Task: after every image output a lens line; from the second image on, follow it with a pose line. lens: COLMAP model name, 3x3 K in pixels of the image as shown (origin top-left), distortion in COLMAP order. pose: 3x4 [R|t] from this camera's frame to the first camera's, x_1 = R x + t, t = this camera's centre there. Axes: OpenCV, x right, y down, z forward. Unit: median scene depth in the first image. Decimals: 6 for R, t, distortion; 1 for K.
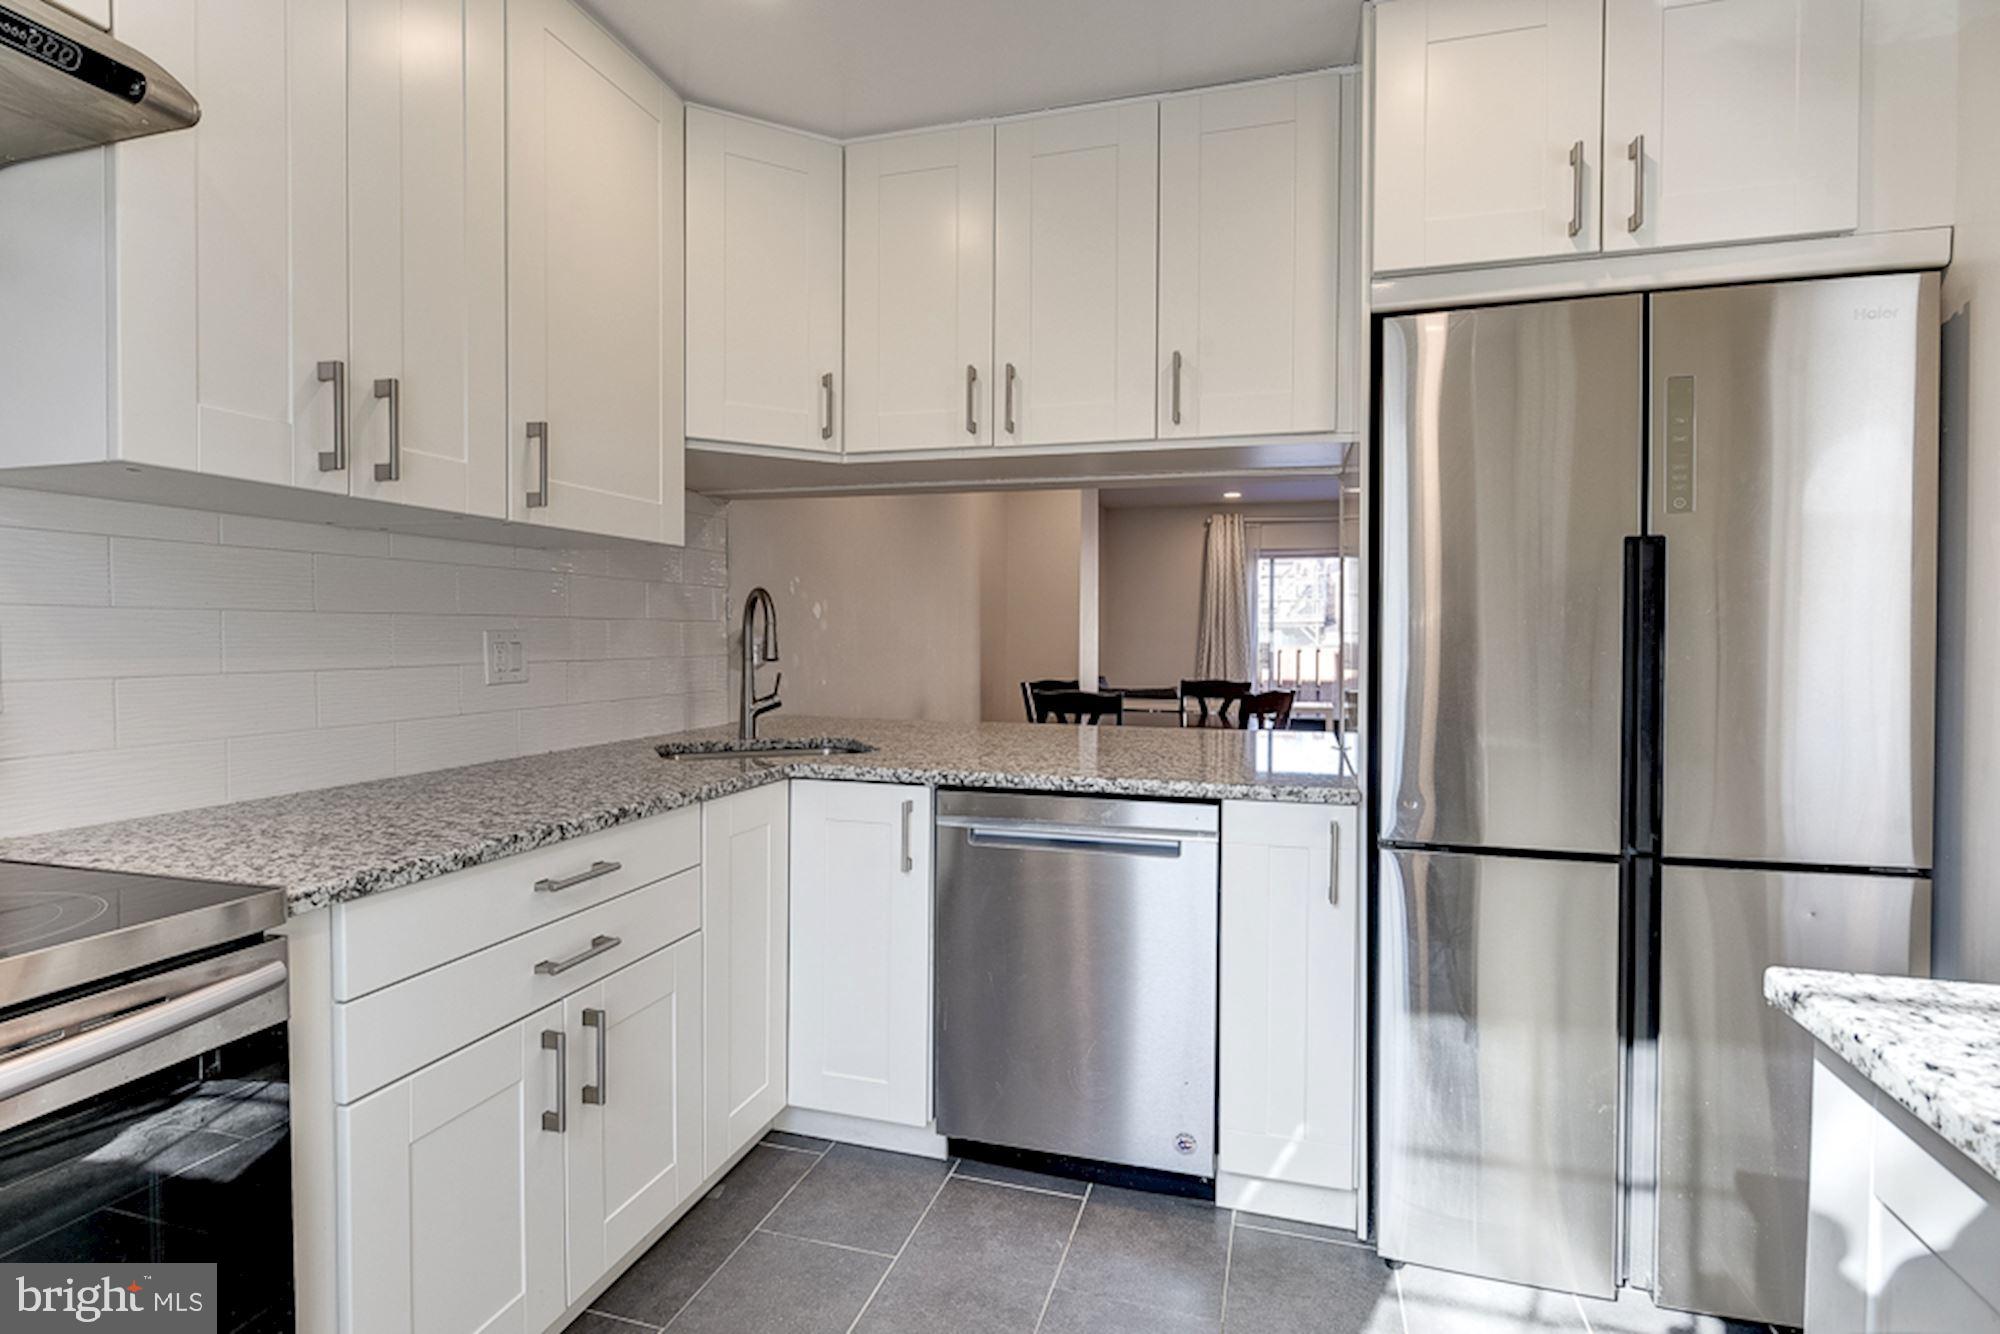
lens RADIAL K [[992.6, 0, 992.3], [0, 992.6, 658.4], [0, 0, 1]] dist [-0.003406, -0.000829]
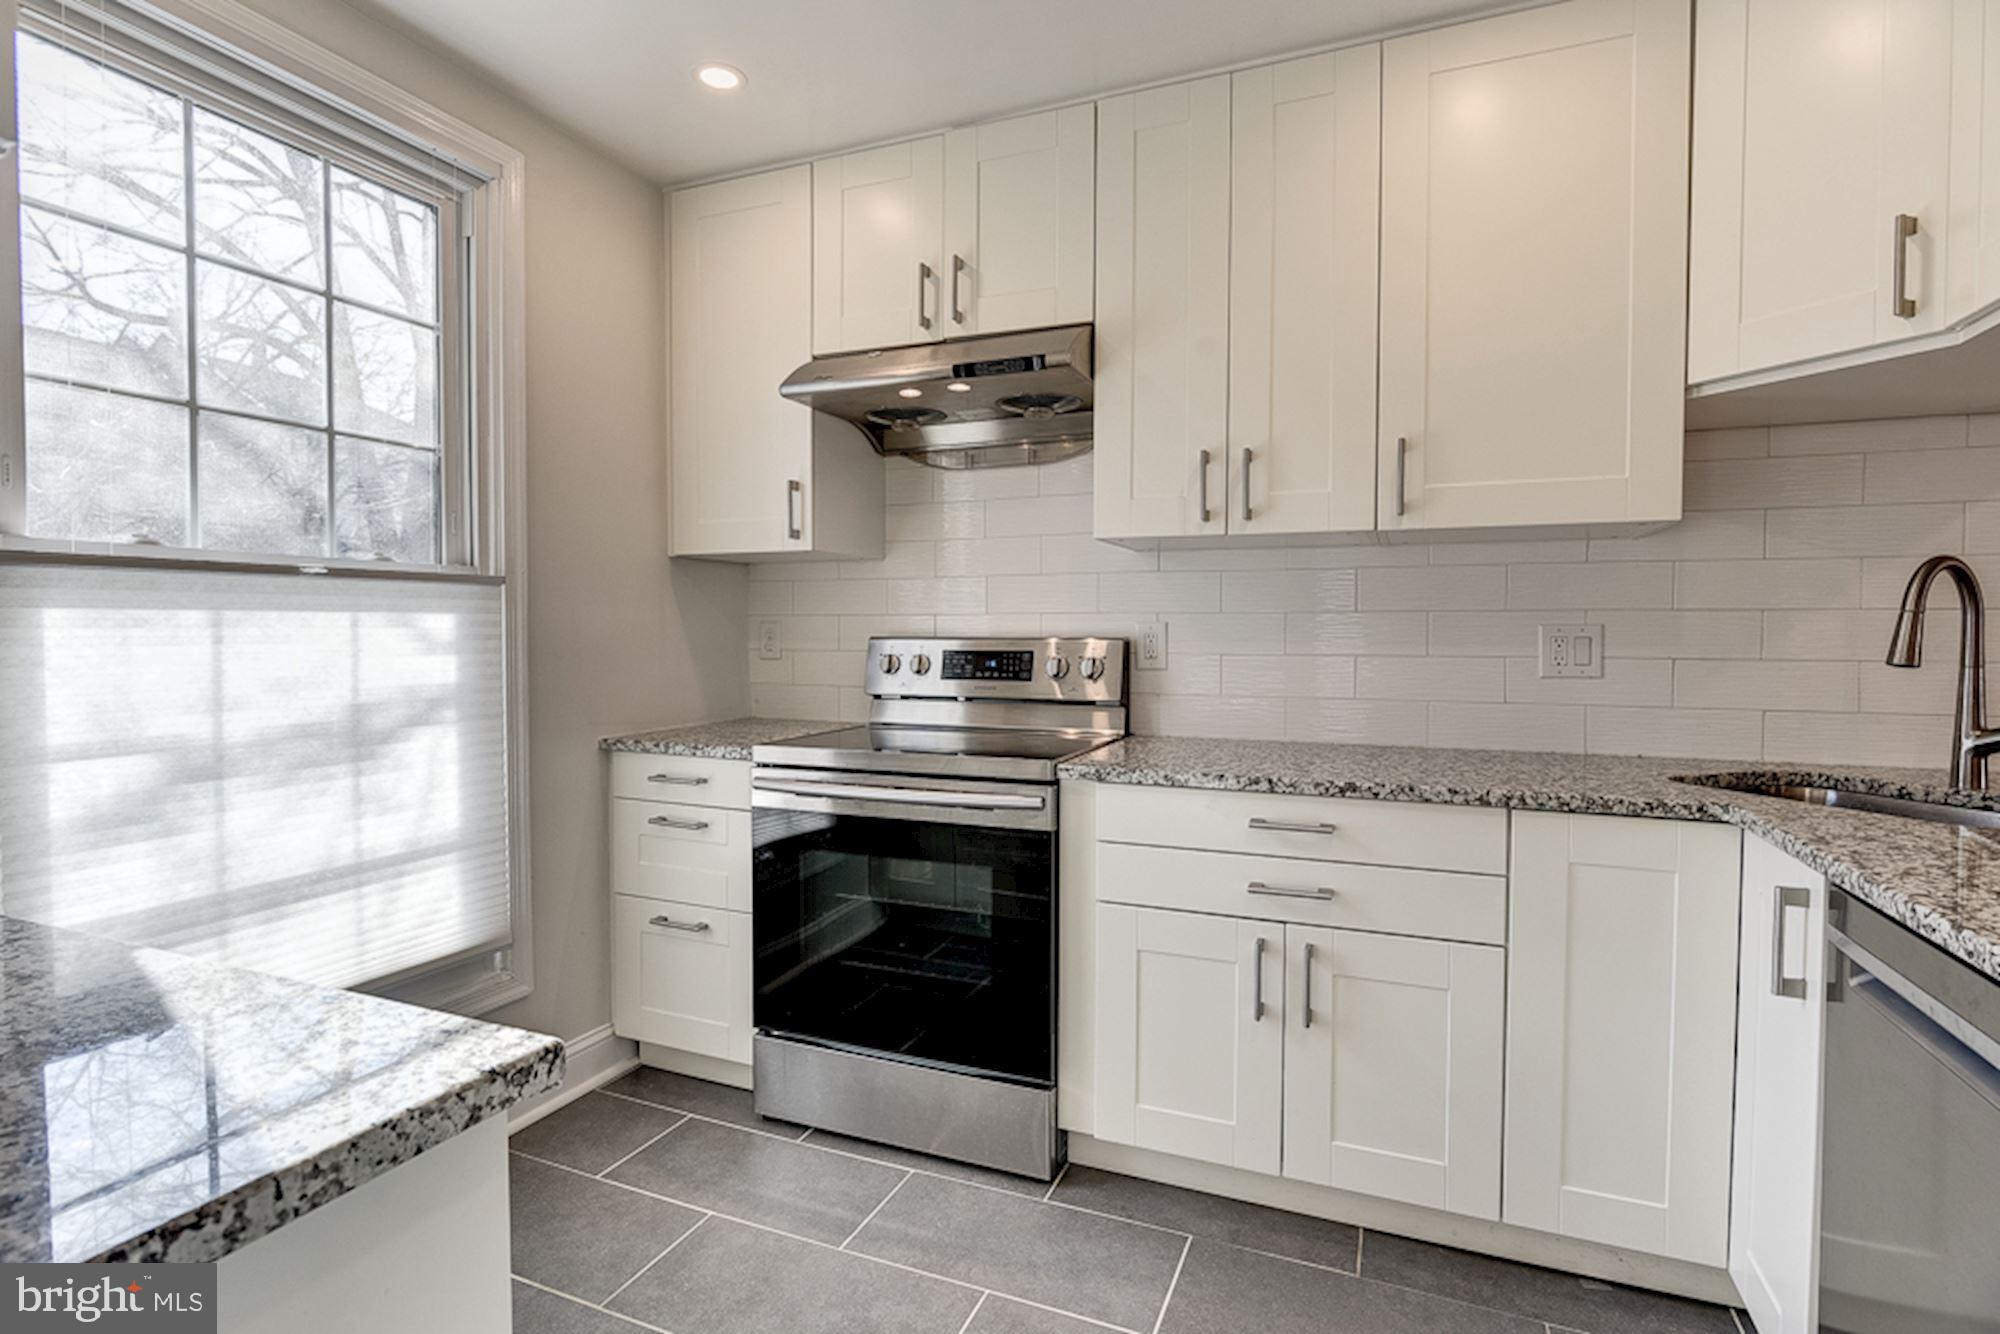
lens RADIAL K [[992.6, 0, 992.3], [0, 992.6, 658.4], [0, 0, 1]] dist [-0.003406, -0.000829]
pose [[-0.112431, 0.024998, -0.993345, 0.698149], [-0.025694, 0.999276, 0.028056, -0.008708], [0.993327, 0.028677, -0.111708, 0.652865]]
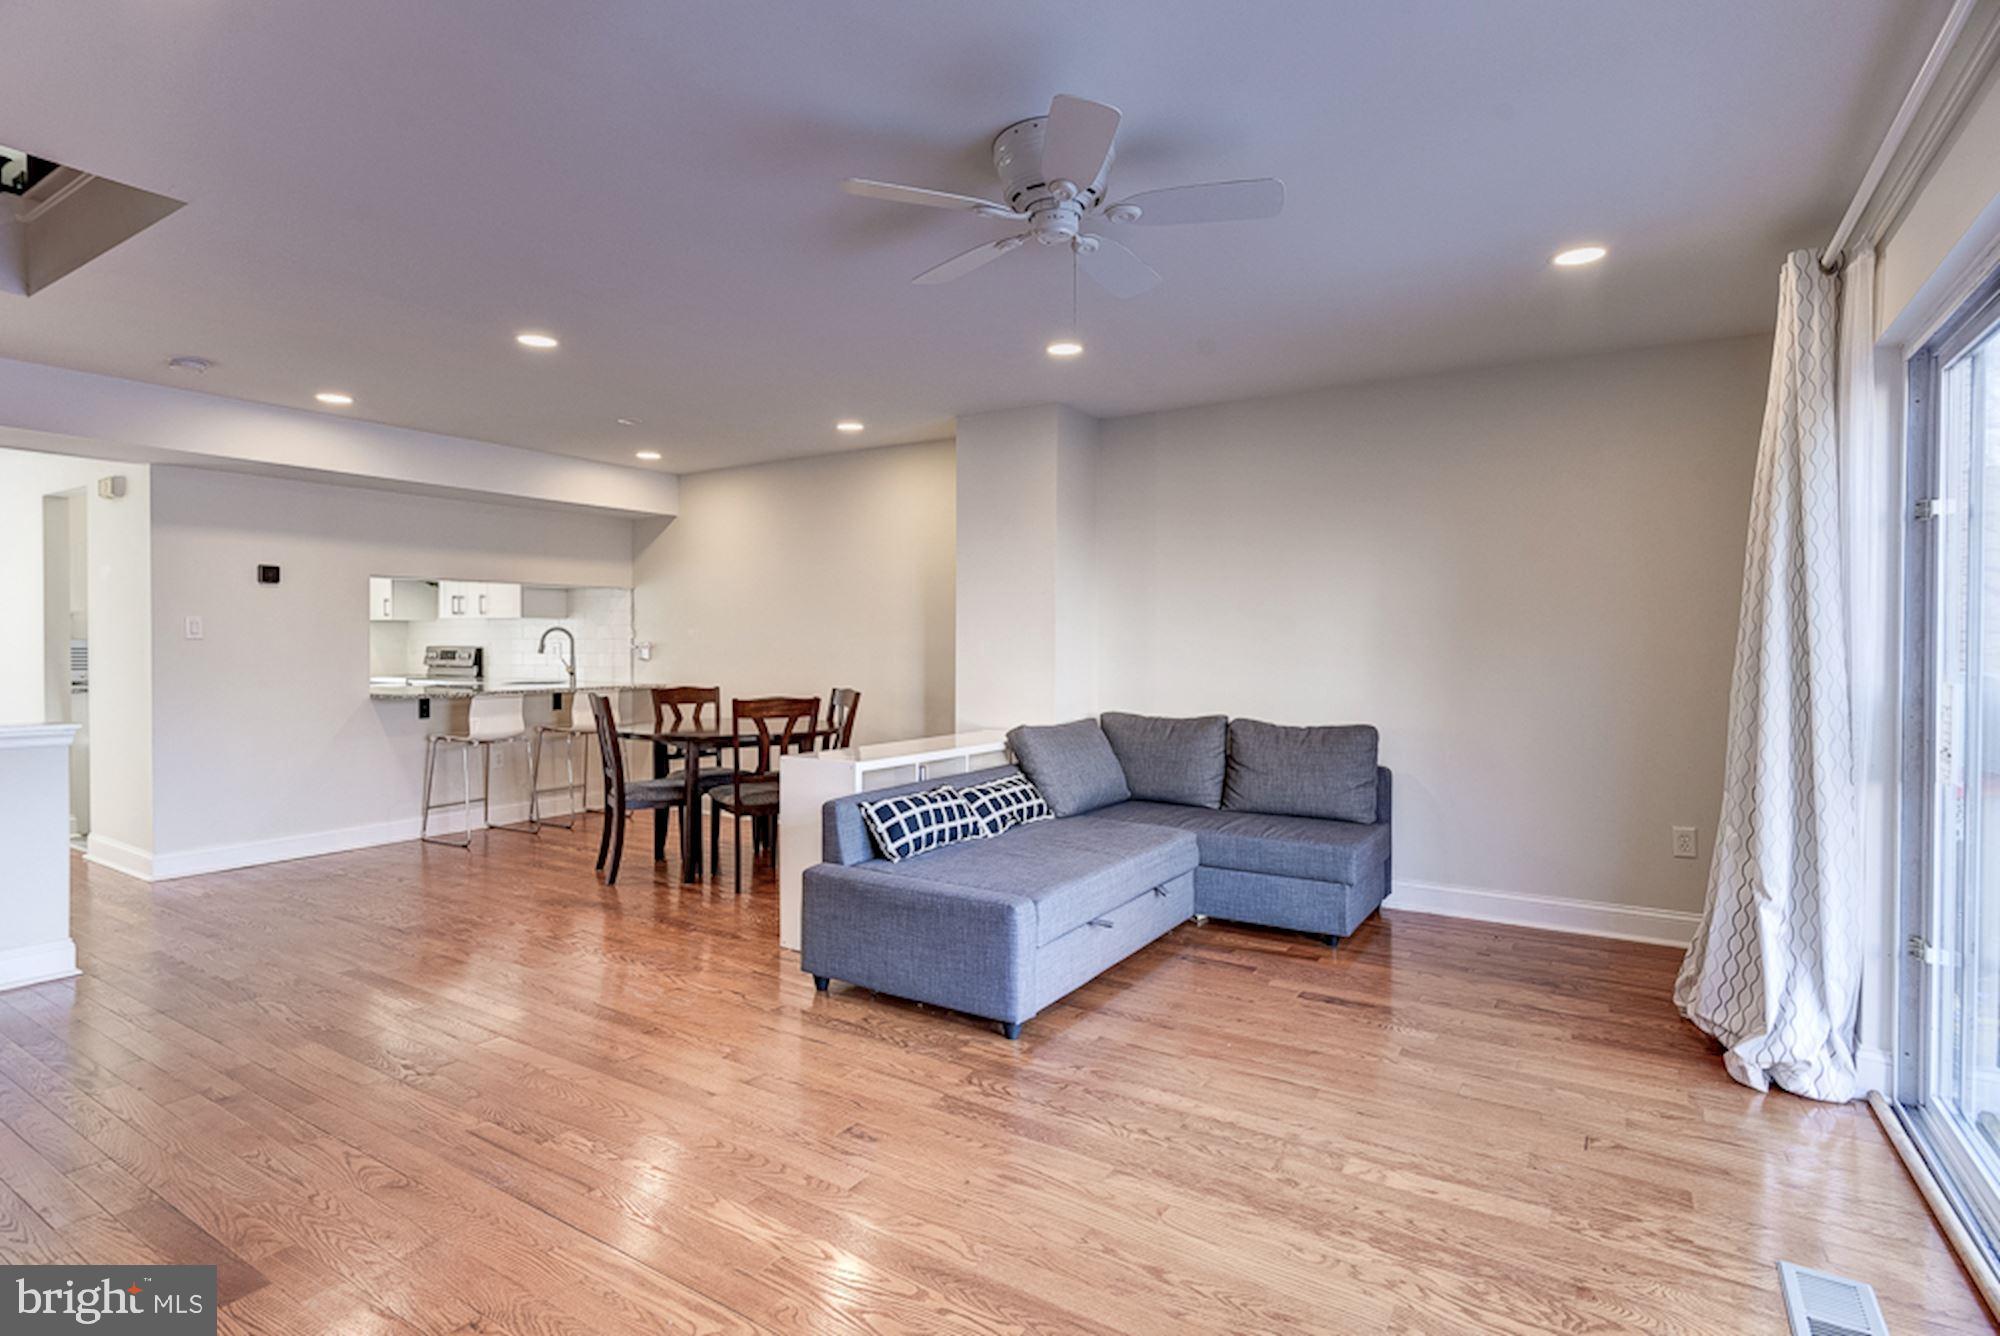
lens RADIAL K [[992.6, 0, 992.3], [0, 992.6, 659.4], [0, 0, 1]] dist [-0.003406, -0.000829]
pose [[-0.274935, 0.012333, -0.961384, 3.042062], [-0.026377, 0.999445, 0.020365, -0.100580], [0.961101, 0.030957, -0.274457, 4.252726]]
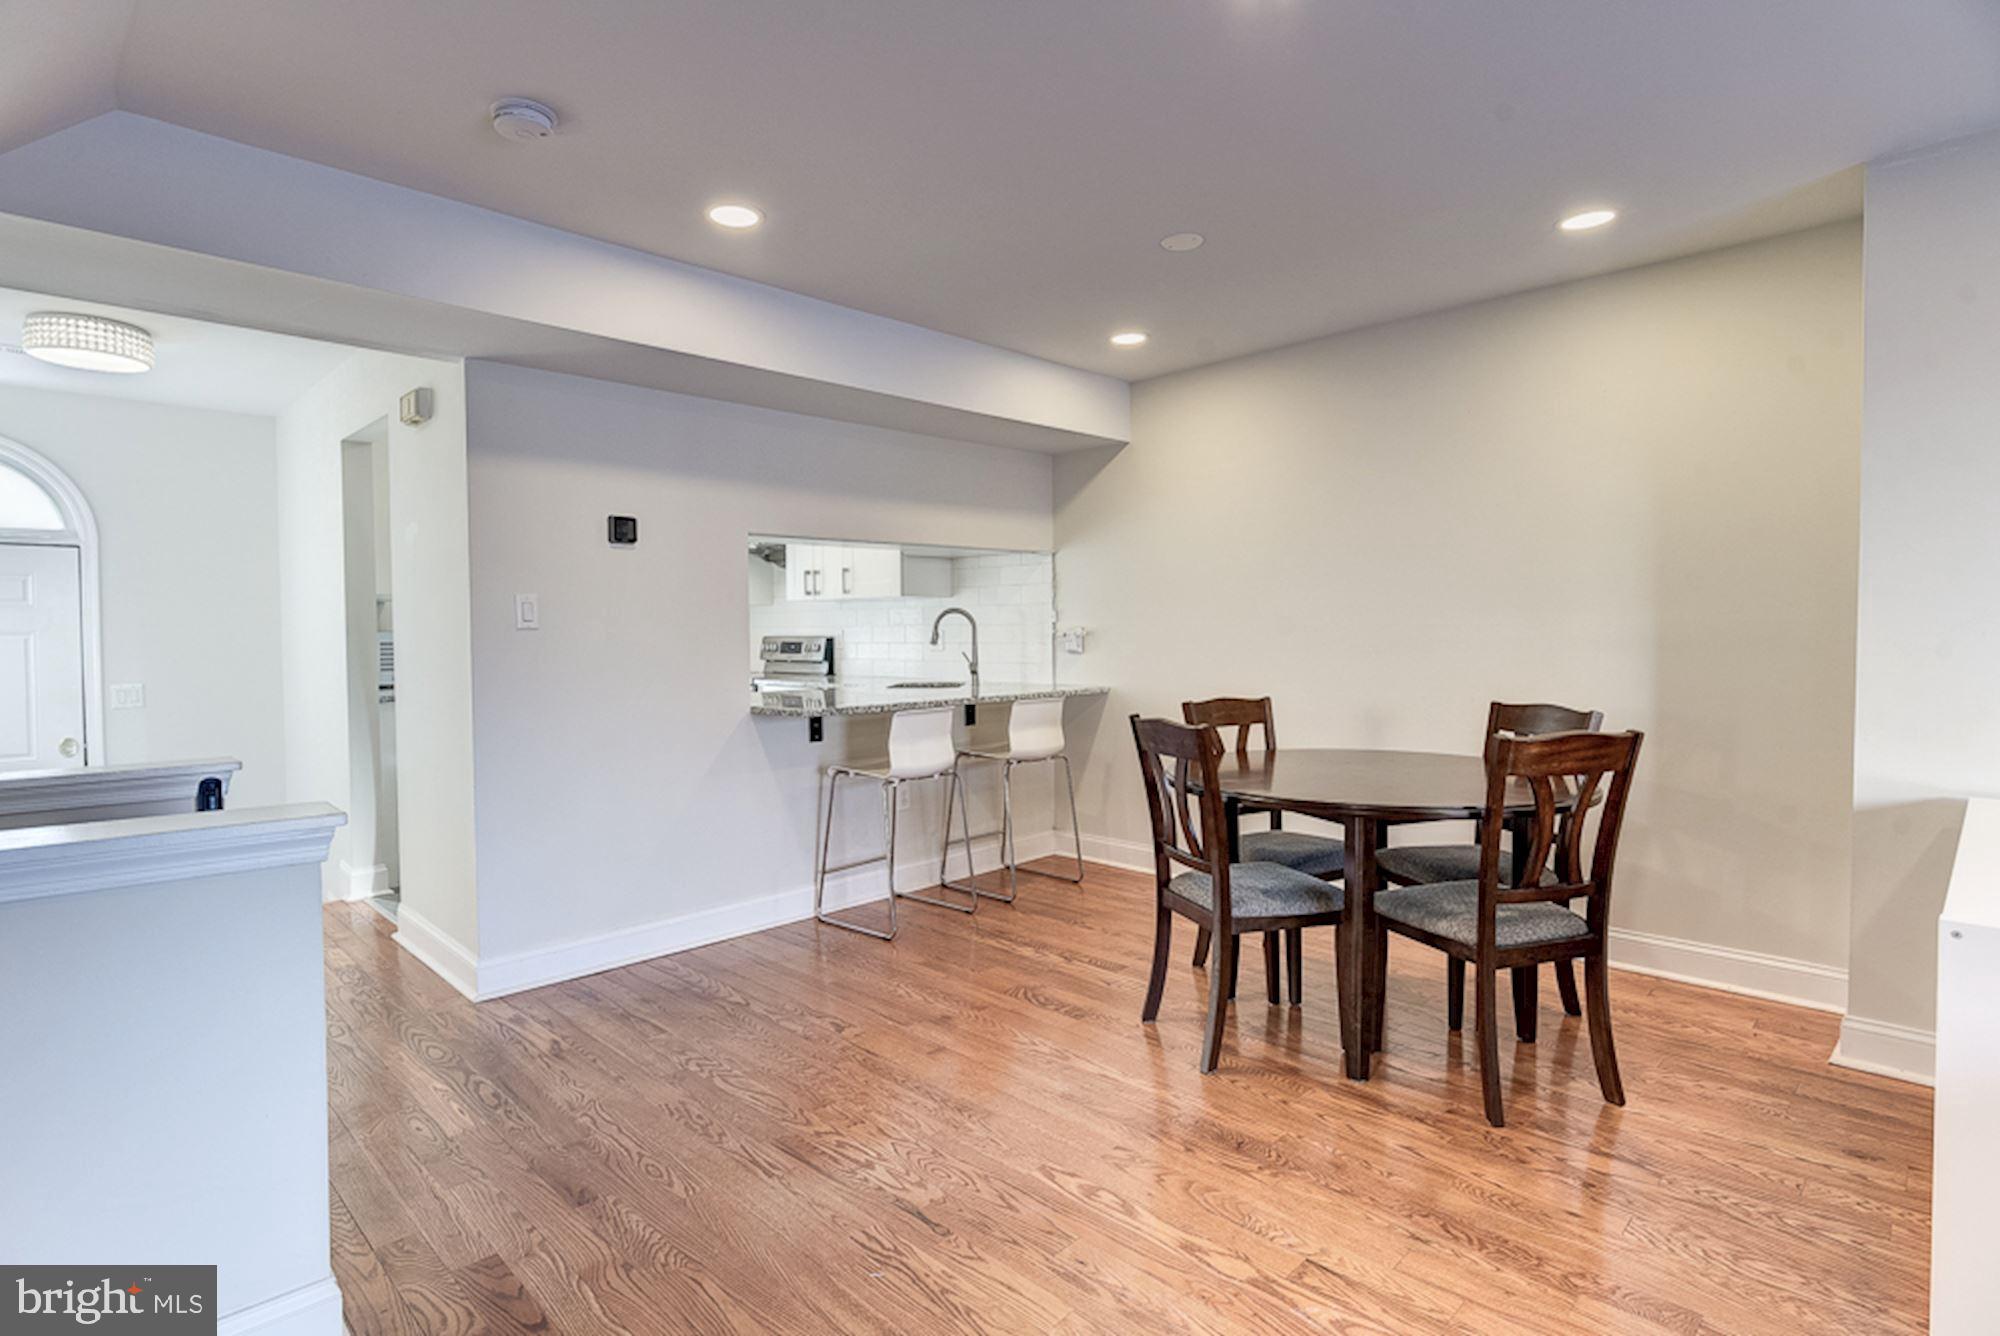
lens RADIAL K [[996.8, 0, 991.5], [0, 996.8, 657.6], [0, 0, 1]] dist [-0.001925, -0.000562]
pose [[-0.475520, 0.025994, -0.879321, 2.174596], [-0.013249, 0.999238, 0.036704, -0.066321], [0.879605, 0.029103, -0.474813, 2.932336]]
